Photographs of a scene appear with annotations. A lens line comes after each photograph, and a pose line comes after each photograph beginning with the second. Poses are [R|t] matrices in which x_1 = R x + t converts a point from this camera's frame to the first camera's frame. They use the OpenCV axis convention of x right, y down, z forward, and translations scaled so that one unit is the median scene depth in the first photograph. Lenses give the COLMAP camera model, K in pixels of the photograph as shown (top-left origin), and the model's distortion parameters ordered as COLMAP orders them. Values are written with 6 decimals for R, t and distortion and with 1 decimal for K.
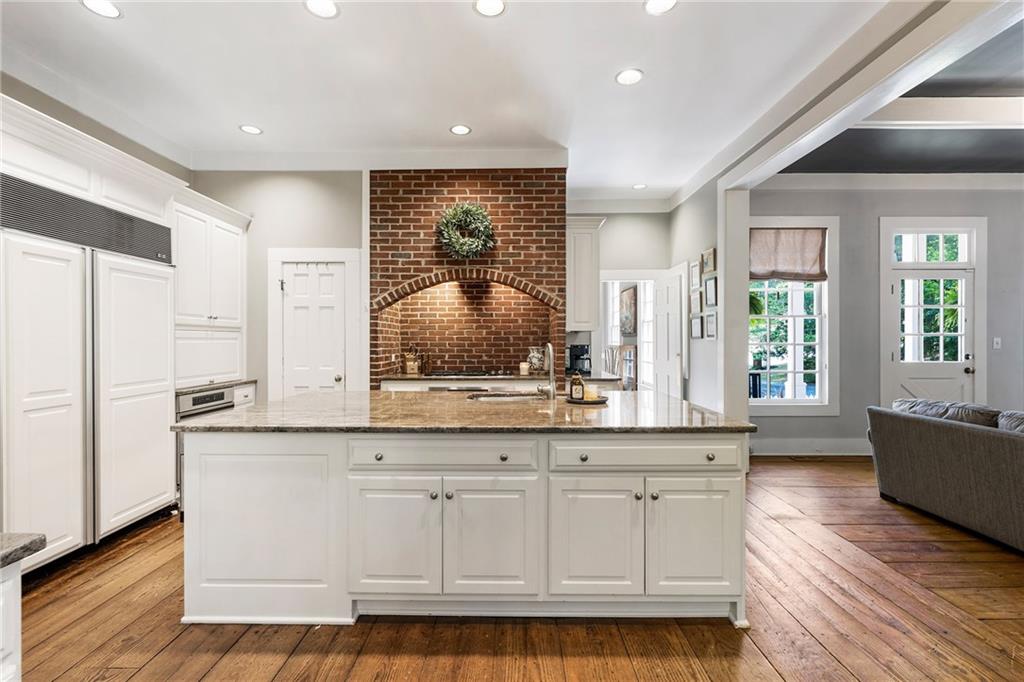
lens RADIAL K [[480.8, 0, 512.0], [0, 480.8, 341.0], [0, 0, 1]] dist [-0.000626, -0.000465]
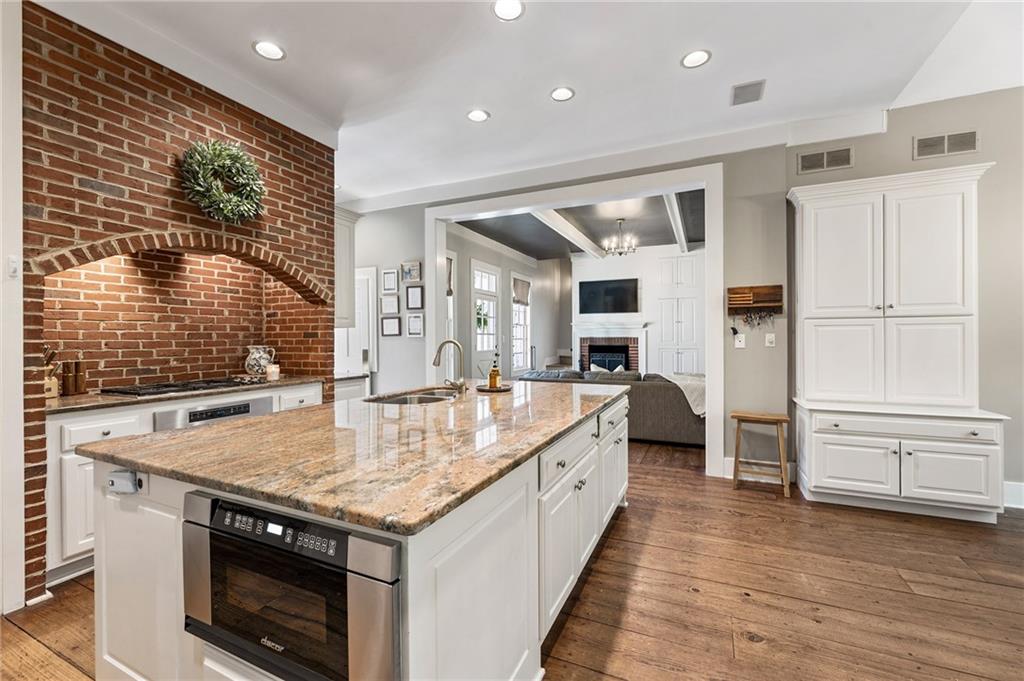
lens RADIAL K [[422.5, 0, 512.0], [0, 422.5, 340.5], [0, 0, 1]] dist [-0.000692, -0.000236]
pose [[0.412440, -0.007536, 0.910954, -0.485417], [0.005610, 0.999968, 0.005733, 0.002055], [-0.910967, 0.002746, 0.412469, 0.356142]]
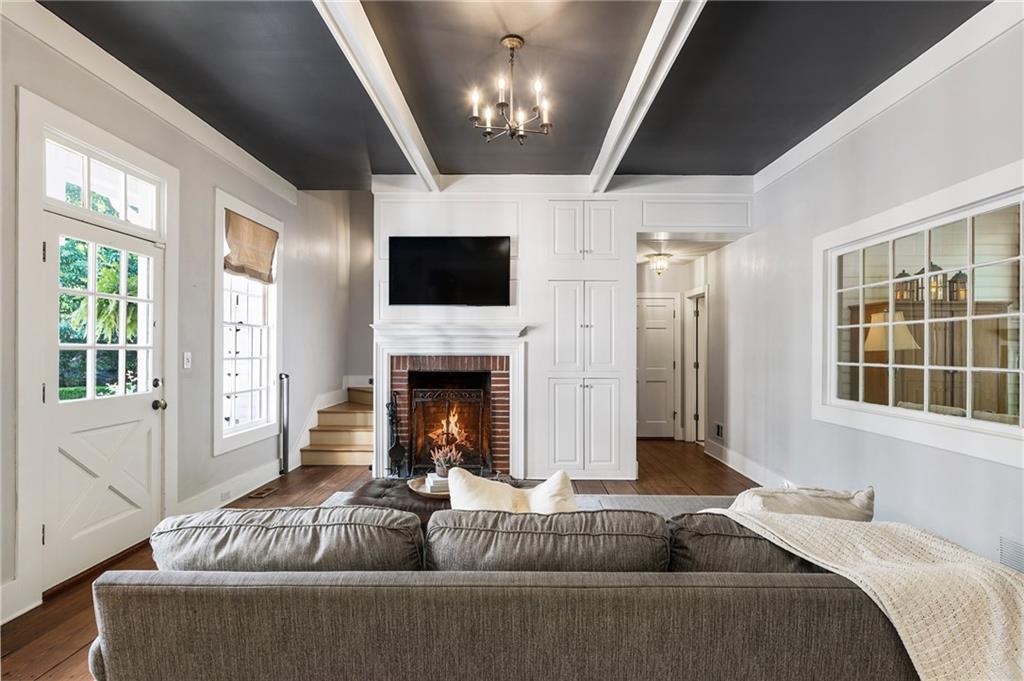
lens RADIAL K [[500.8, 0, 512.0], [0, 500.8, 340.5], [0, 0, 1]] dist [0.001139, 0.000907]
pose [[0.007991, 0.016643, 0.999830, 0.338316], [0.000922, 0.999861, -0.016651, -0.012712], [-0.999968, 0.001055, 0.007974, 0.602369]]
